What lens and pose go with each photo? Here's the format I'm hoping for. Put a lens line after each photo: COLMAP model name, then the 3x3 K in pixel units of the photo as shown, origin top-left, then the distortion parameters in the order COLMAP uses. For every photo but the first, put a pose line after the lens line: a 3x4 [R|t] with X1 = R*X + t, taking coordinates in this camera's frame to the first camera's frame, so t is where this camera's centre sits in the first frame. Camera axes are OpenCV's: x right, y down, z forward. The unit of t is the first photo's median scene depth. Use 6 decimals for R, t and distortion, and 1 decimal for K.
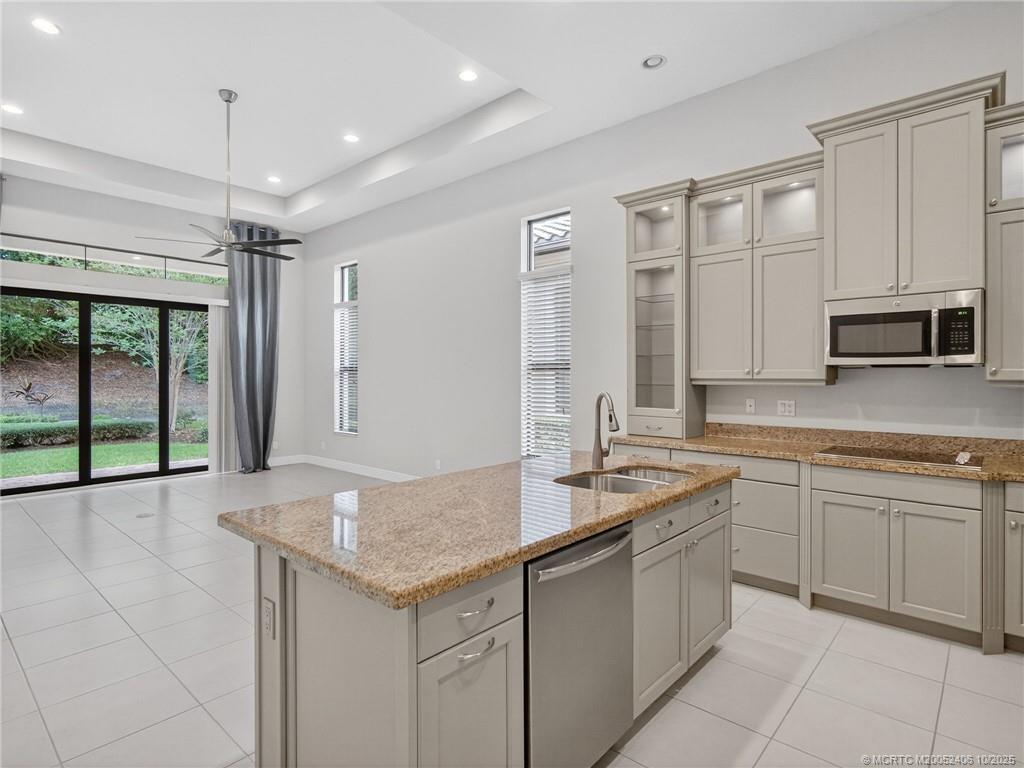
lens RADIAL K [[548.5, 0, 514.1], [0, 548.5, 376.3], [0, 0, 1]] dist [-0.004970, 0.002456]
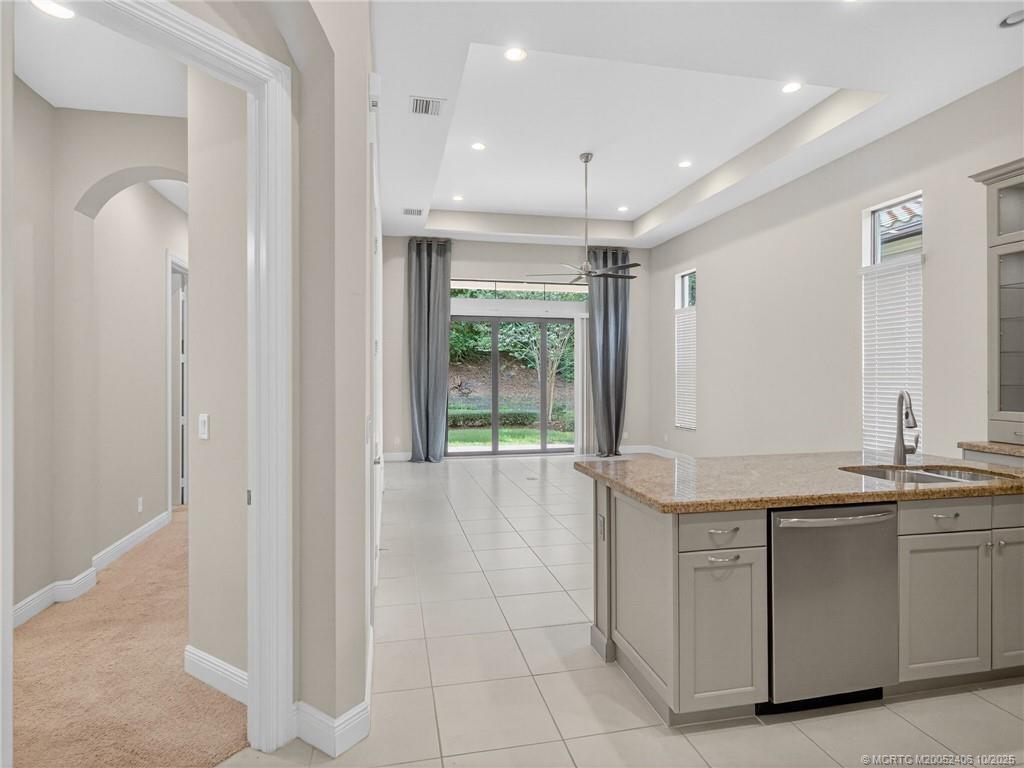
lens RADIAL K [[548.5, 0, 492.2], [0, 548.5, 374.9], [0, 0, 1]] dist [-0.004970, 0.002456]
pose [[0.789057, -0.000802, -0.614320, 0.114259], [-0.000826, 0.999997, -0.002367, 0.001632], [0.614320, 0.002375, 0.789053, -0.184148]]
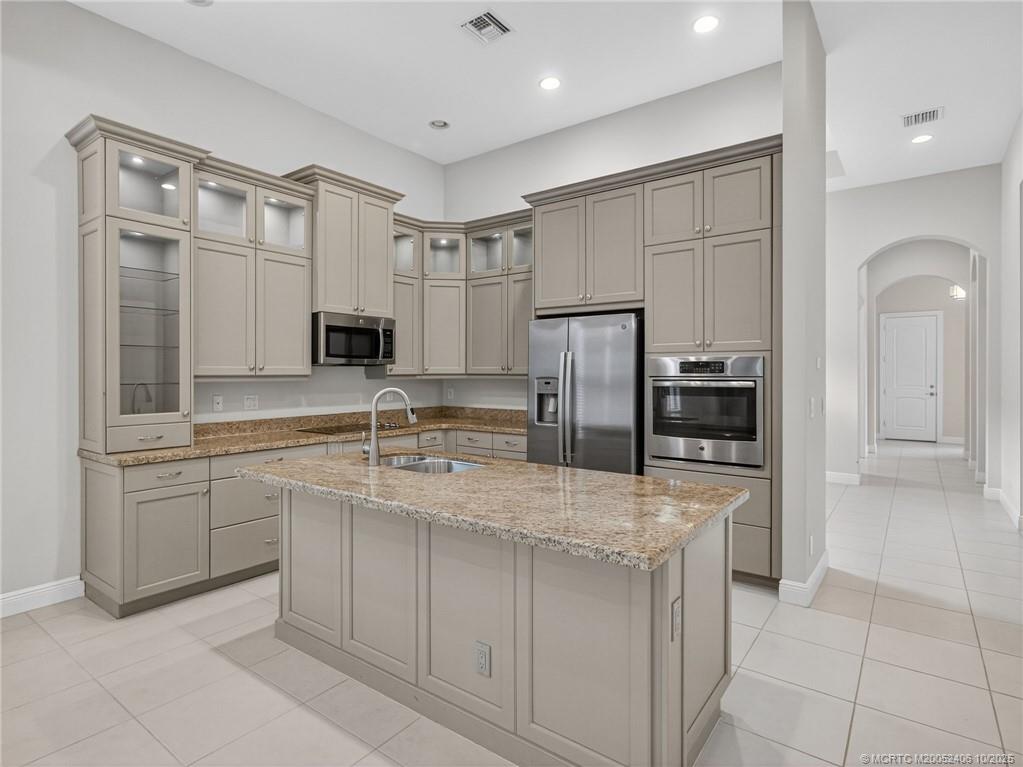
lens RADIAL K [[548.0, 0, 506.7], [0, 548.0, 372.8], [0, 0, 1]] dist [-0.004970, 0.002456]
pose [[-0.068536, -0.003685, 0.997642, -0.580015], [0.001510, 0.999992, 0.003797, -0.002668], [-0.997648, 0.001766, -0.068530, 0.559509]]
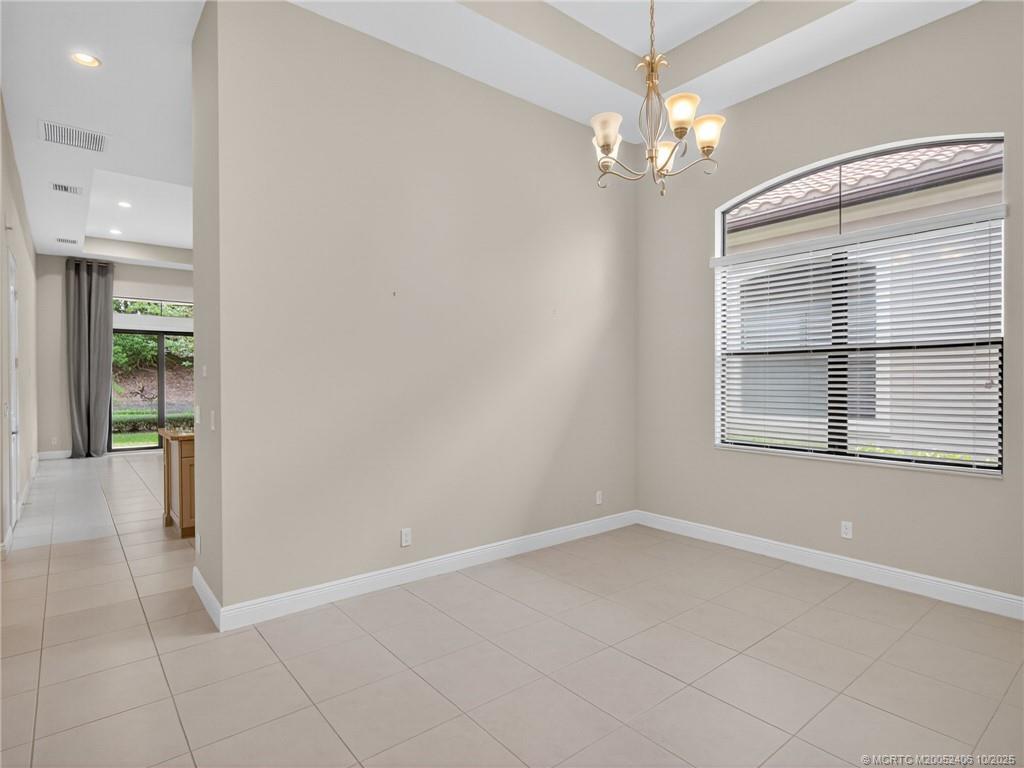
lens RADIAL K [[548.5, 0, 504.6], [0, 548.5, 384.5], [0, 0, 1]] dist [-0.004970, 0.002456]
pose [[0.984878, -0.001010, -0.173249, 1.300158], [0.002161, 0.999977, 0.006456, 0.003471], [0.173239, -0.006733, 0.984857, -1.058460]]
